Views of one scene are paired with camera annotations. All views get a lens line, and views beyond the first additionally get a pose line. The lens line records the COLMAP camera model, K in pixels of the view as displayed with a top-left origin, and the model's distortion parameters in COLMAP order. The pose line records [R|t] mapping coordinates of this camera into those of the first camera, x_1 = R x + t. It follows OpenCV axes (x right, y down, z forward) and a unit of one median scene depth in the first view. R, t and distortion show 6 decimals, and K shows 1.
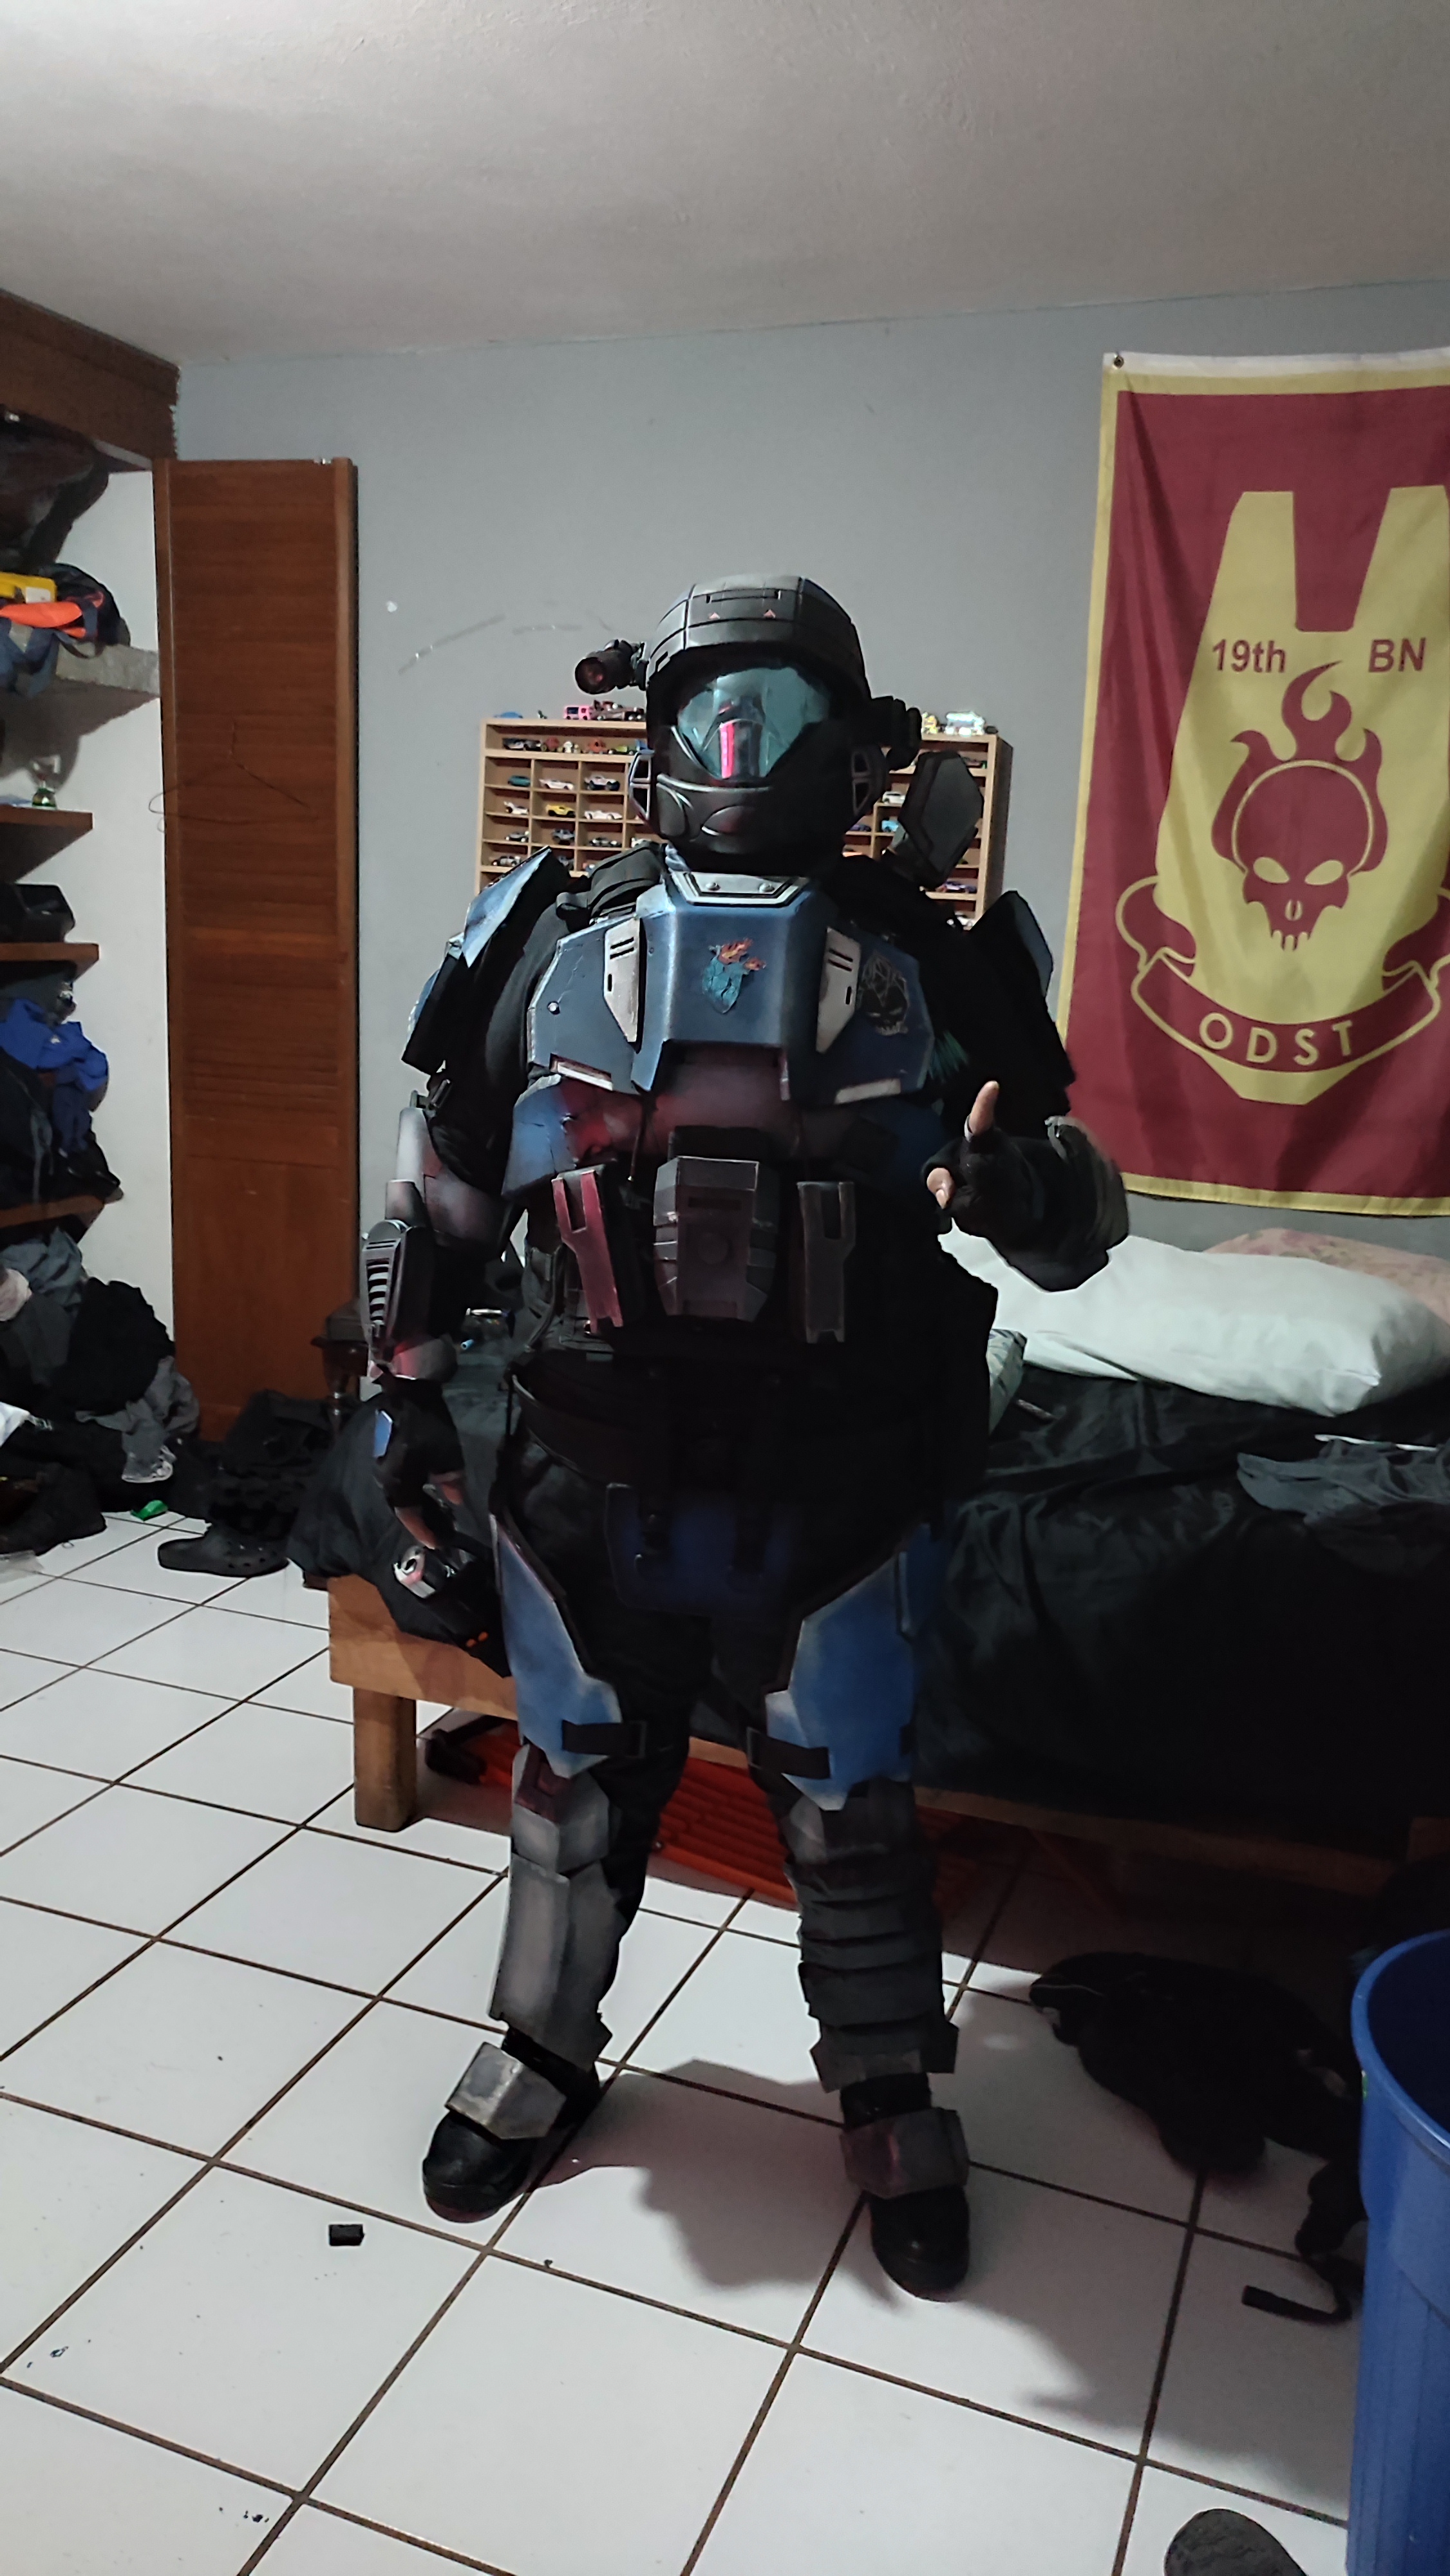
lens RADIAL K [[1942.8, 0, 721.8], [0, 1942.8, 1294.5], [0, 0, 1]] dist [0.034267, -0.011560]
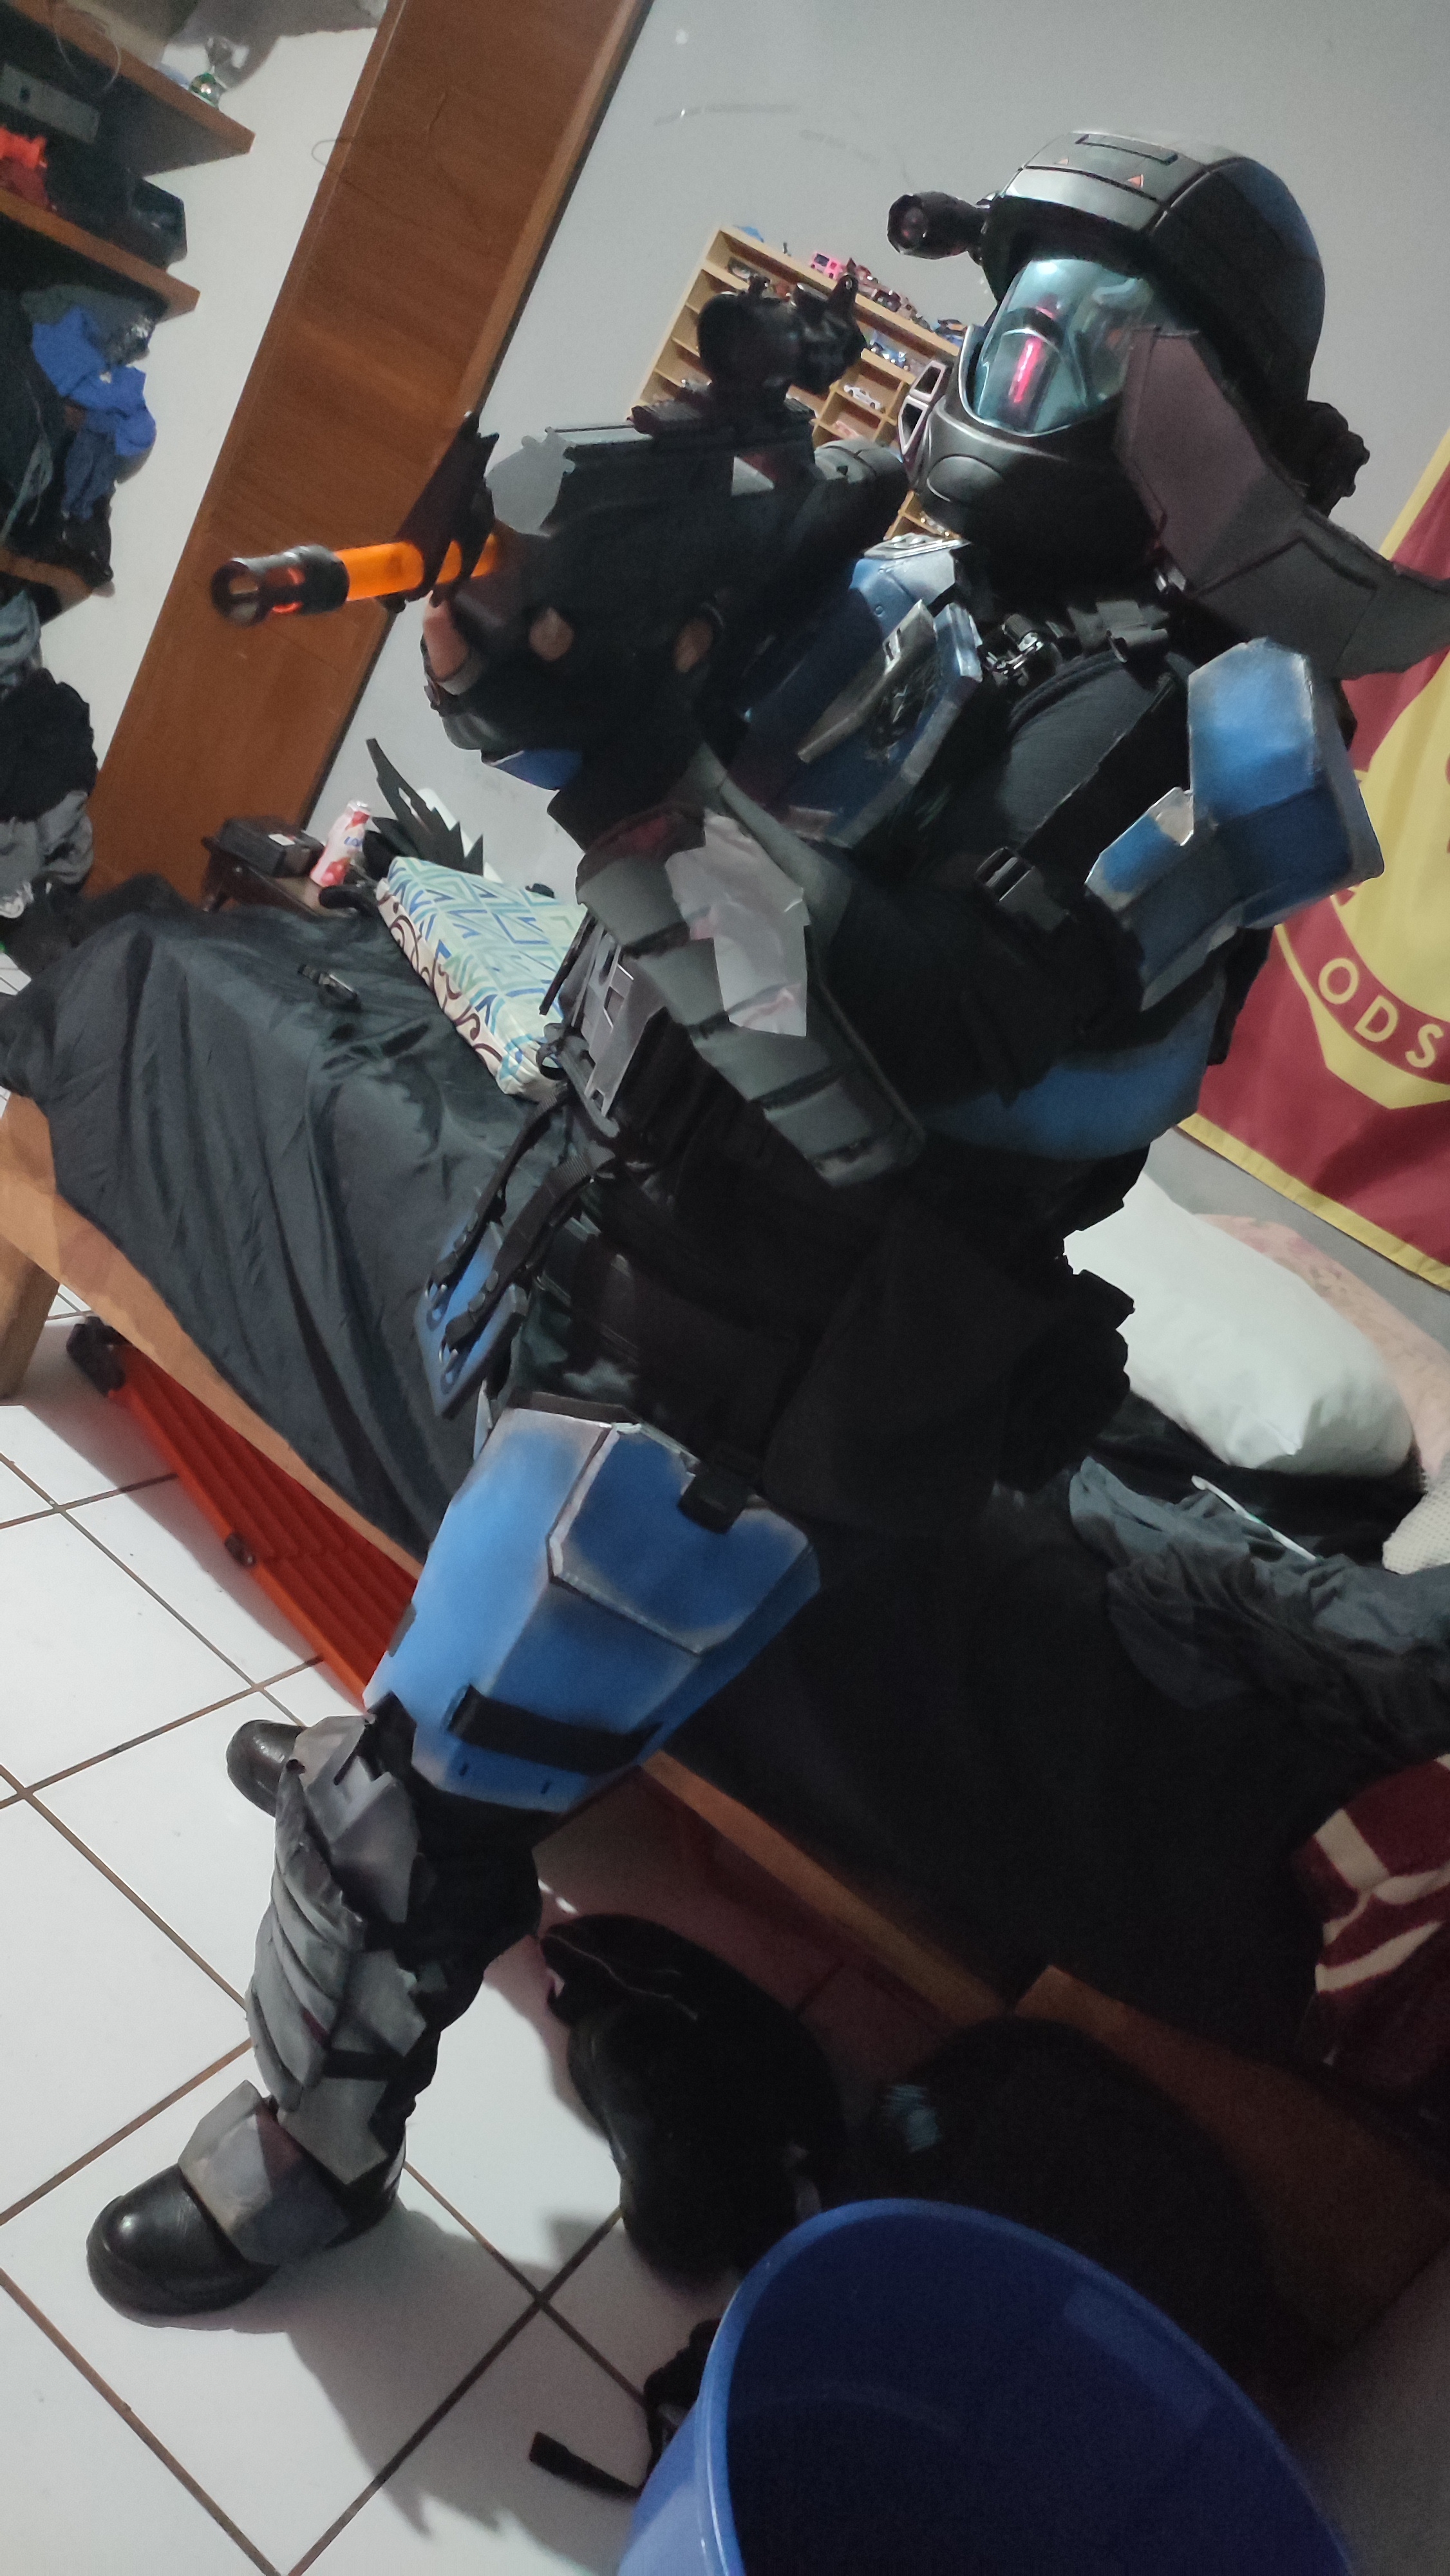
lens RADIAL K [[1942.8, 0, 731.2], [0, 1942.8, 1288.0], [0, 0, 1]] dist [0.034267, -0.011560]
pose [[0.896258, 0.443196, 0.017267, 0.059773], [-0.441614, 0.888089, 0.127572, -0.010889], [0.041205, -0.121963, 0.991679, 0.142065]]
